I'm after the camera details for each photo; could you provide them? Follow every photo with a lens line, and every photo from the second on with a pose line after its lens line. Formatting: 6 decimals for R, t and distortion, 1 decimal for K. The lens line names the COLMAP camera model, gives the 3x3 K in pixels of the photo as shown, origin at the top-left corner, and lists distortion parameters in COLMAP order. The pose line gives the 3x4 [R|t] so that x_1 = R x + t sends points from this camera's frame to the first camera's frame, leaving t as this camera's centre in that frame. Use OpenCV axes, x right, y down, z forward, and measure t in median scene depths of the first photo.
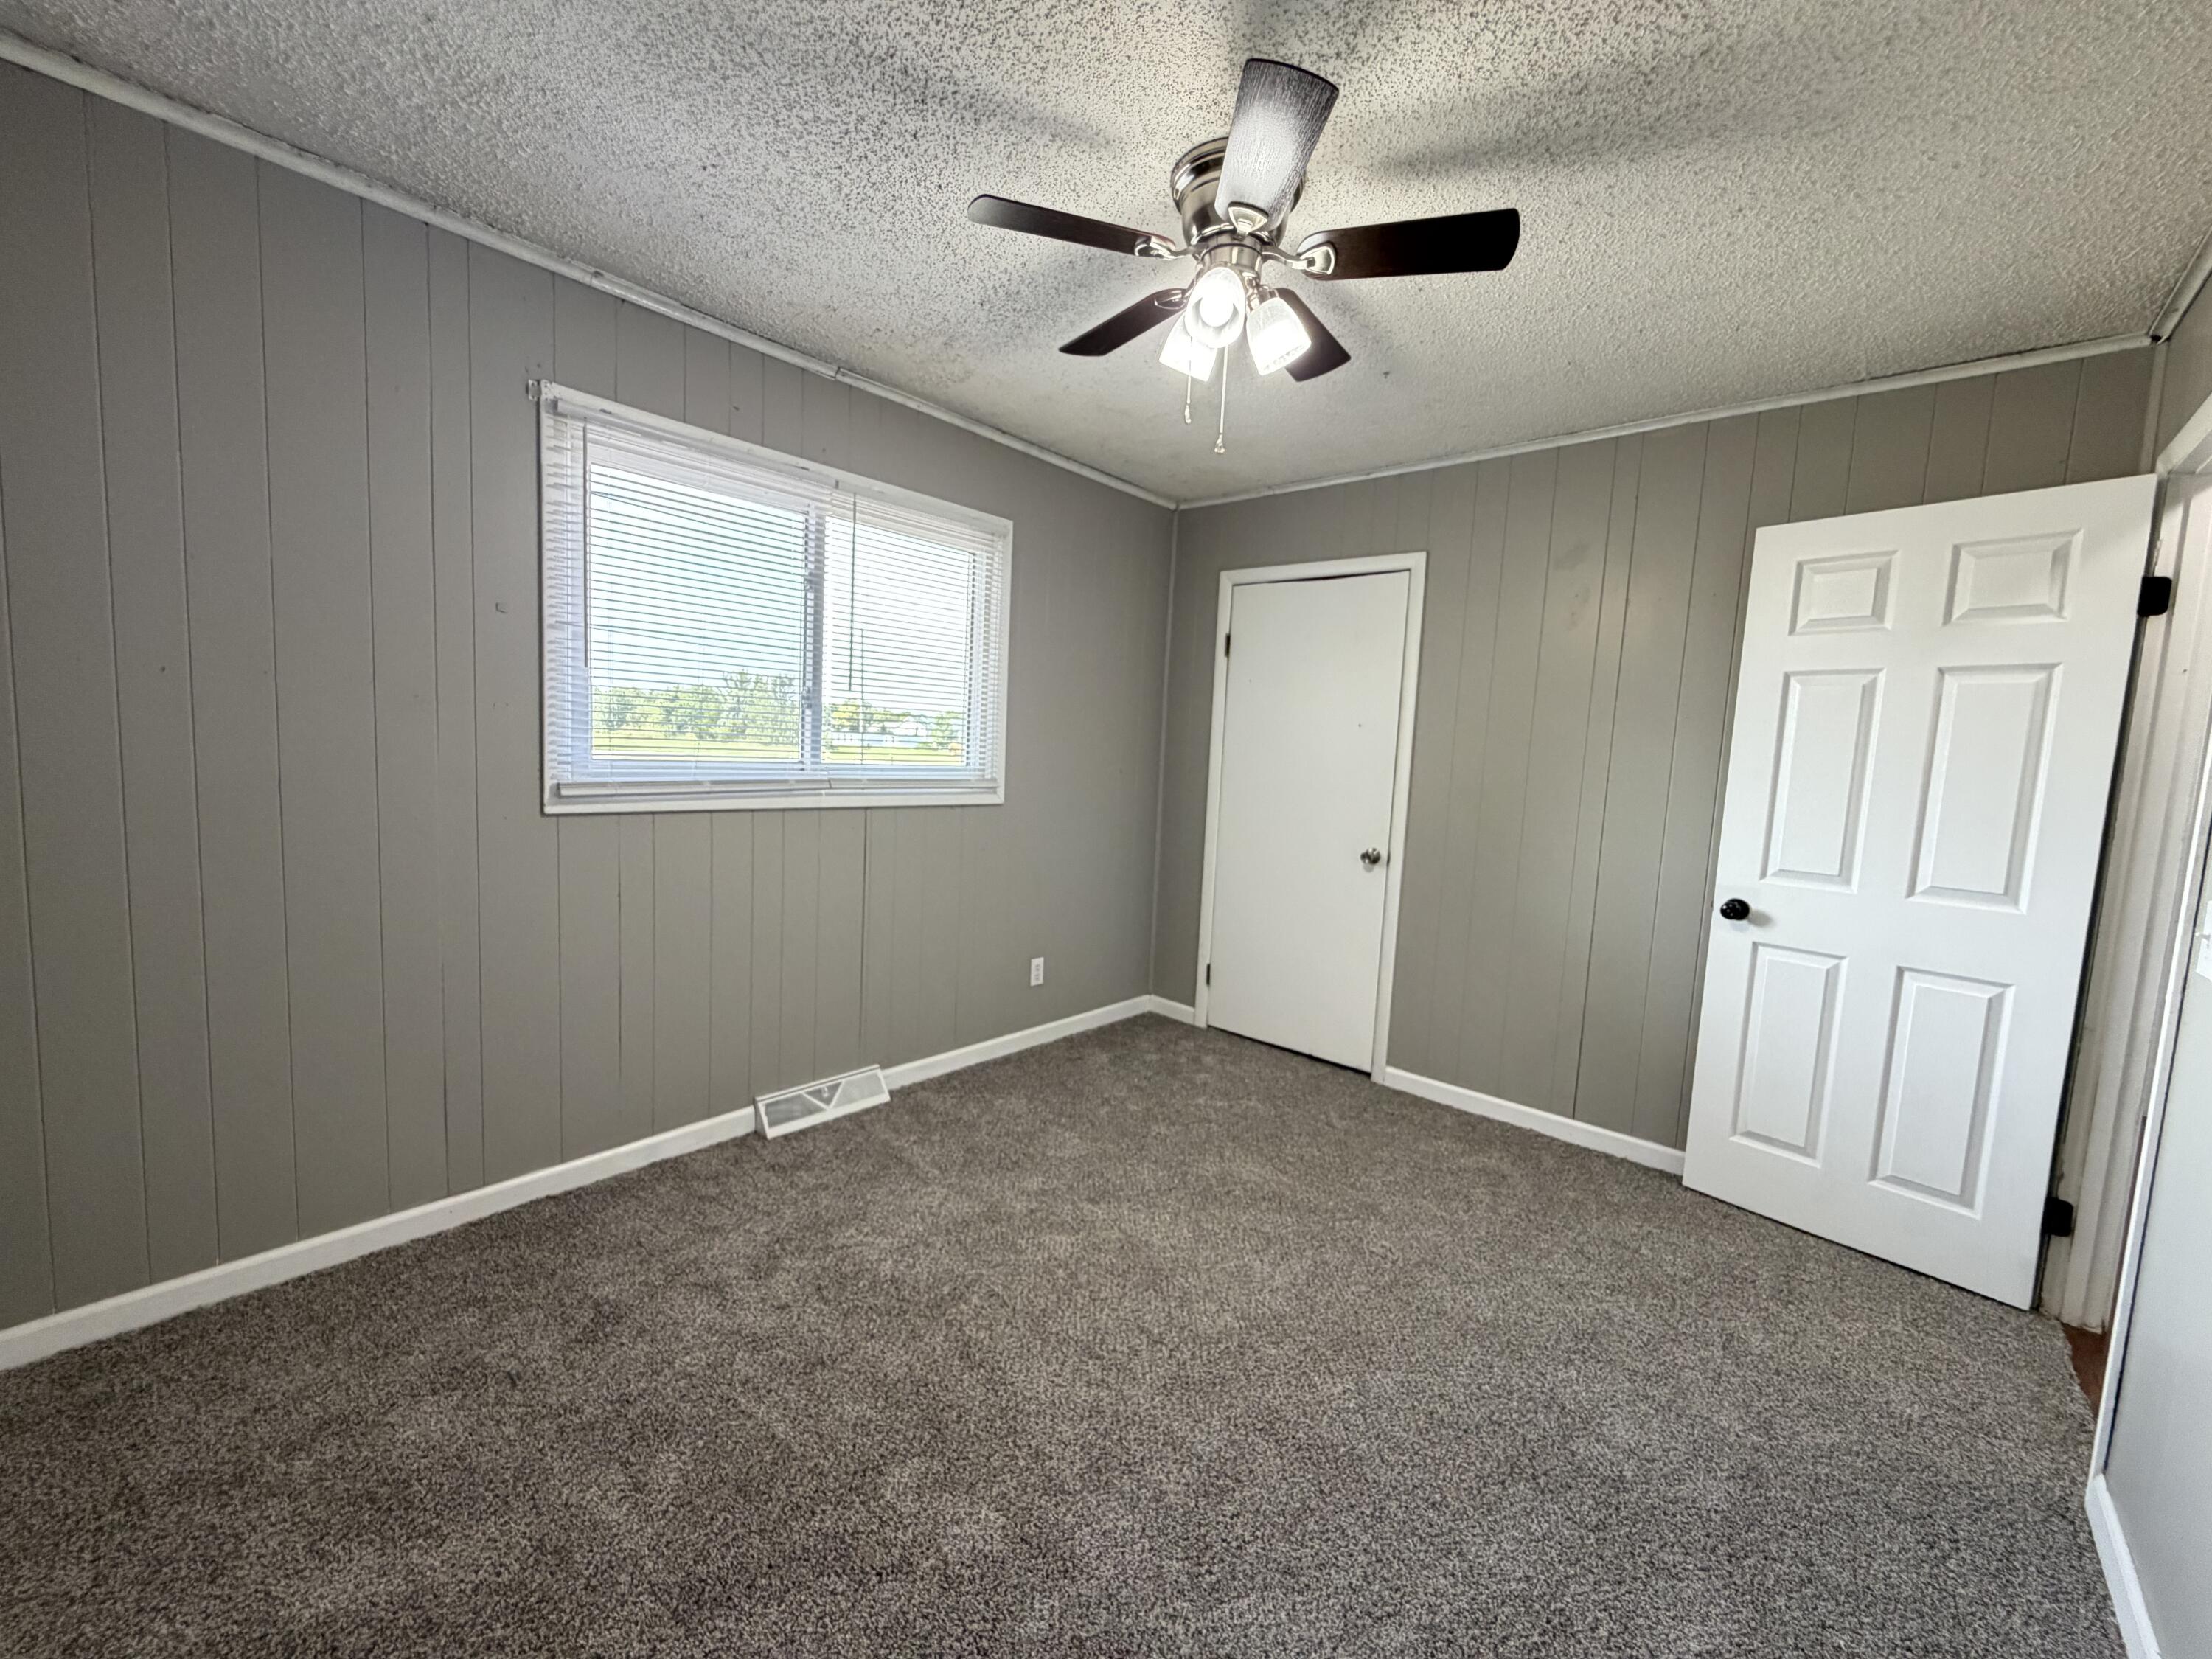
lens RADIAL K [[886.2, 0, 1106.0], [0, 886.2, 829.5], [0, 0, 1]] dist [-0.000478, -0.000027]
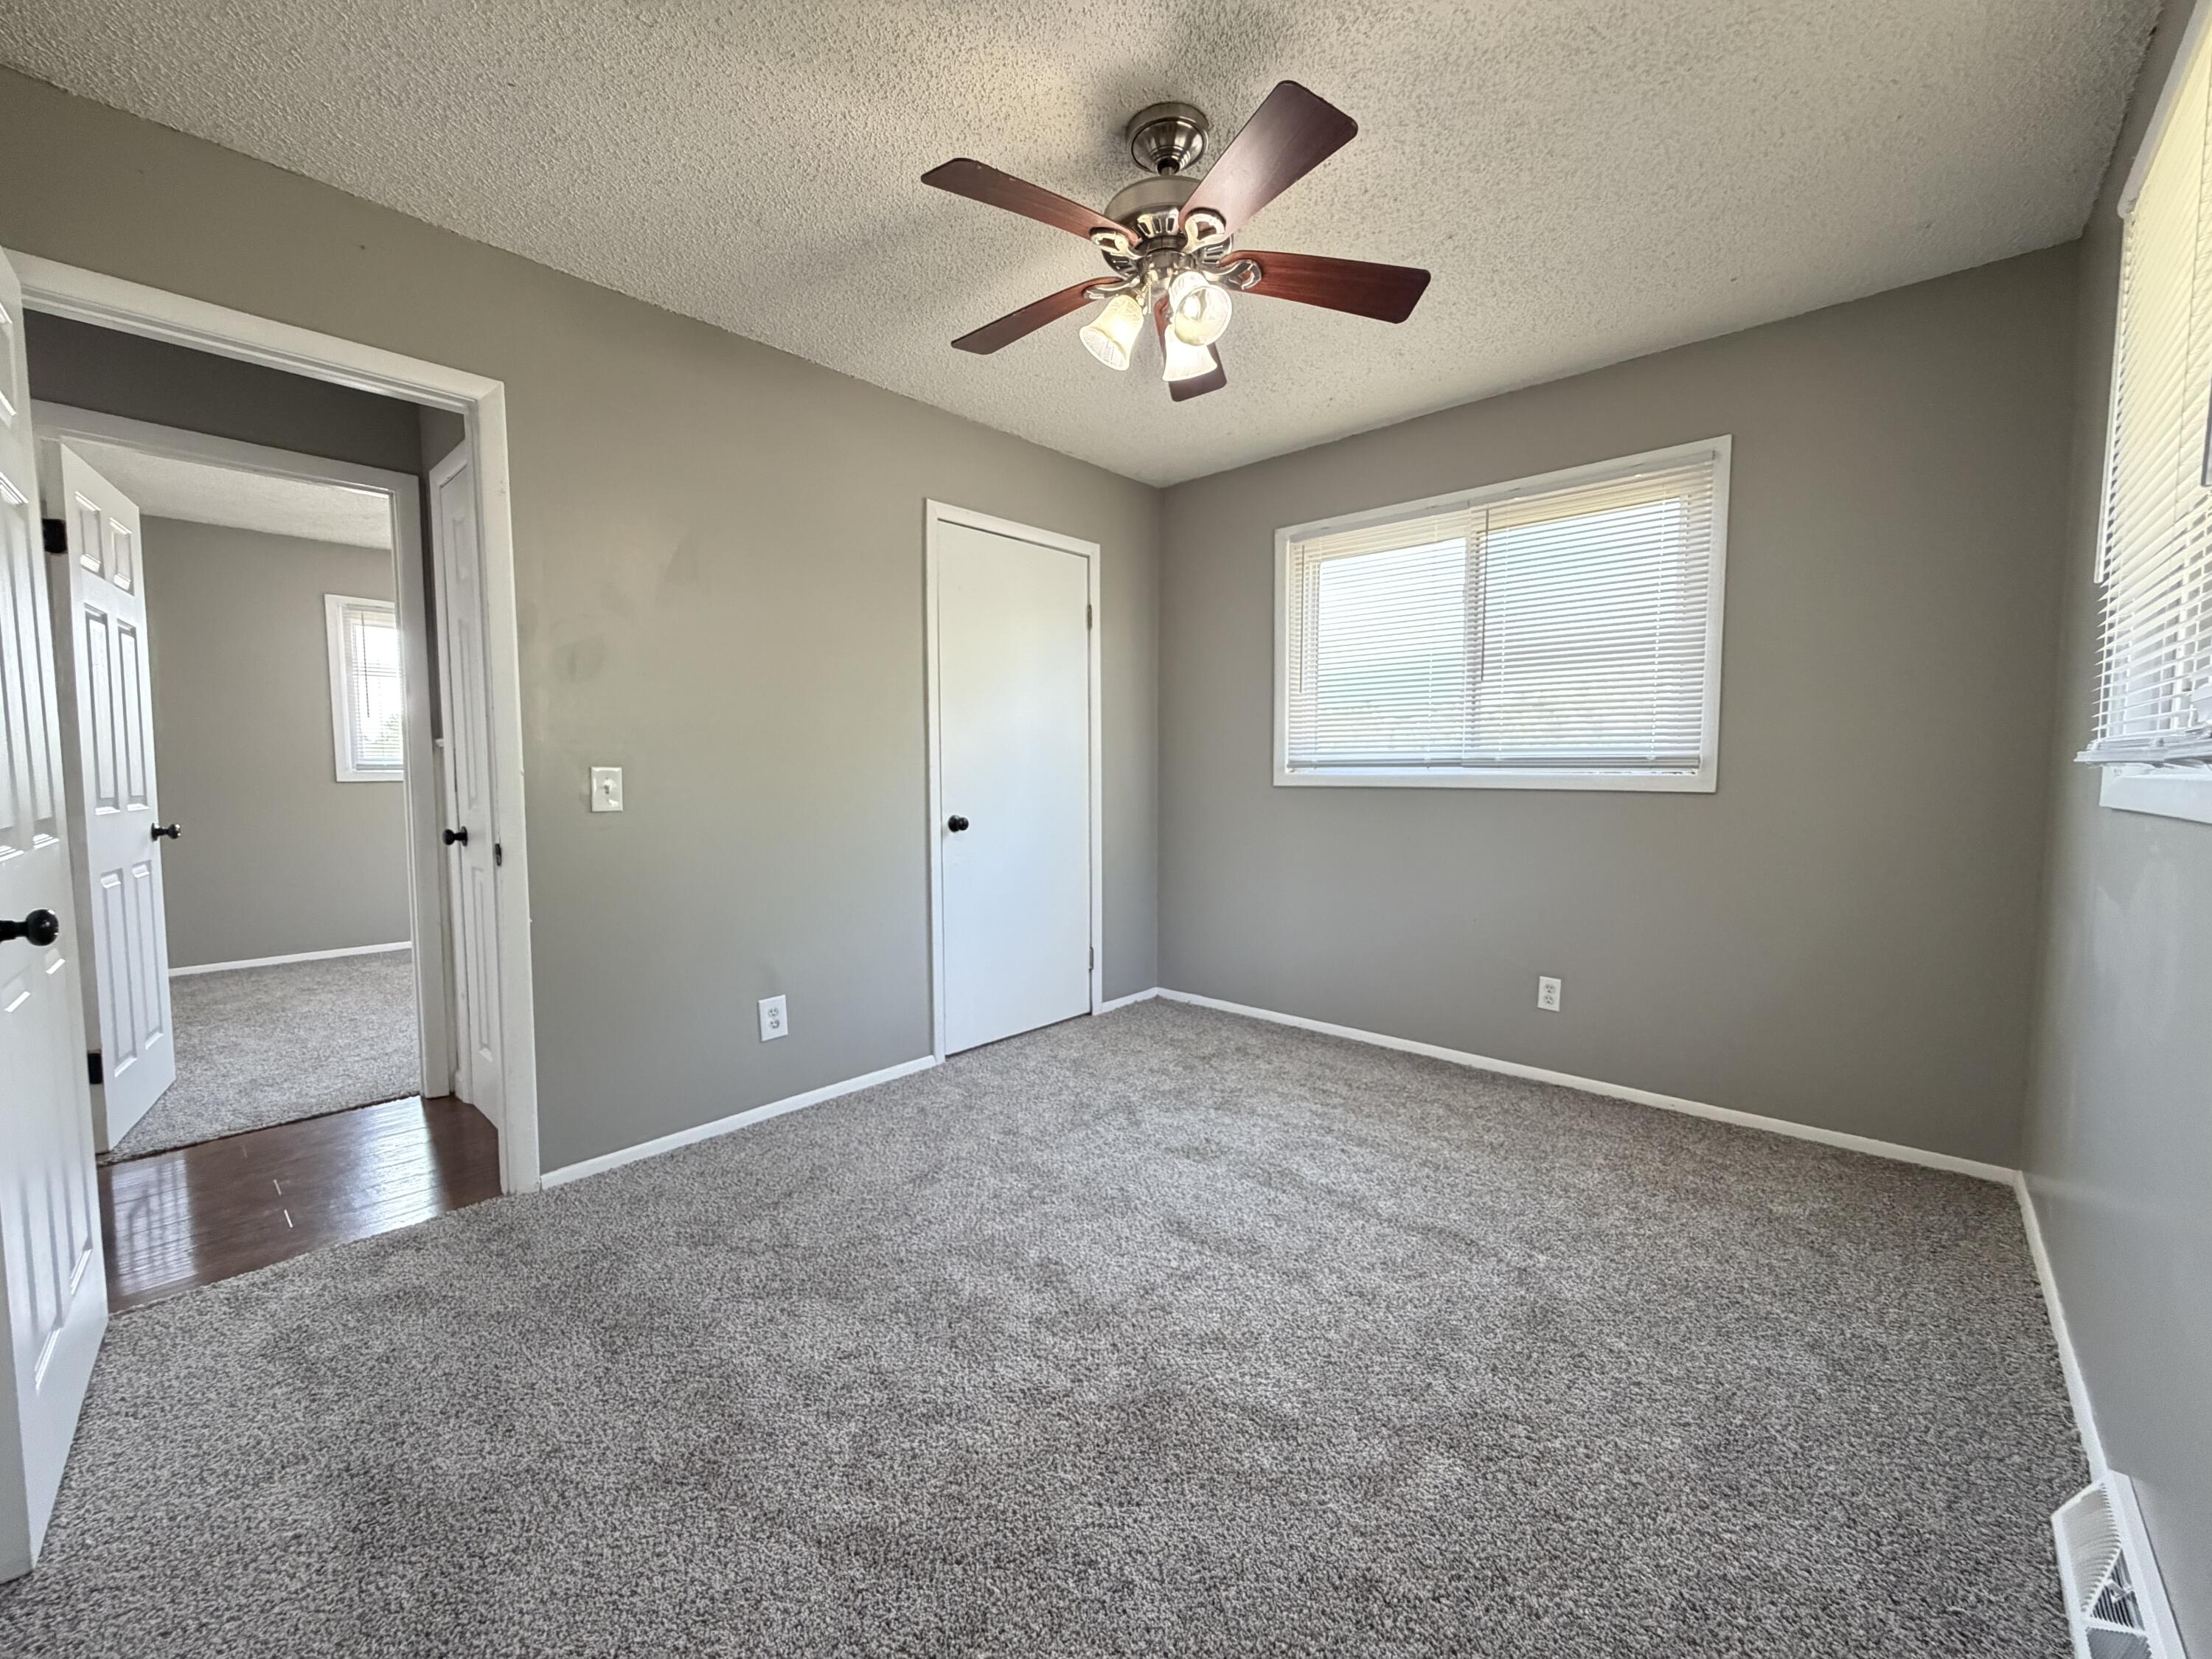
lens RADIAL K [[886.2, 0, 1106.0], [0, 886.2, 829.5], [0, 0, 1]] dist [-0.000478, -0.000027]
pose [[0.000942, 0.016724, -0.999860, 0.867968], [-0.101918, 0.994655, 0.016541, 0.040475], [0.994792, 0.101888, 0.002642, 0.649224]]
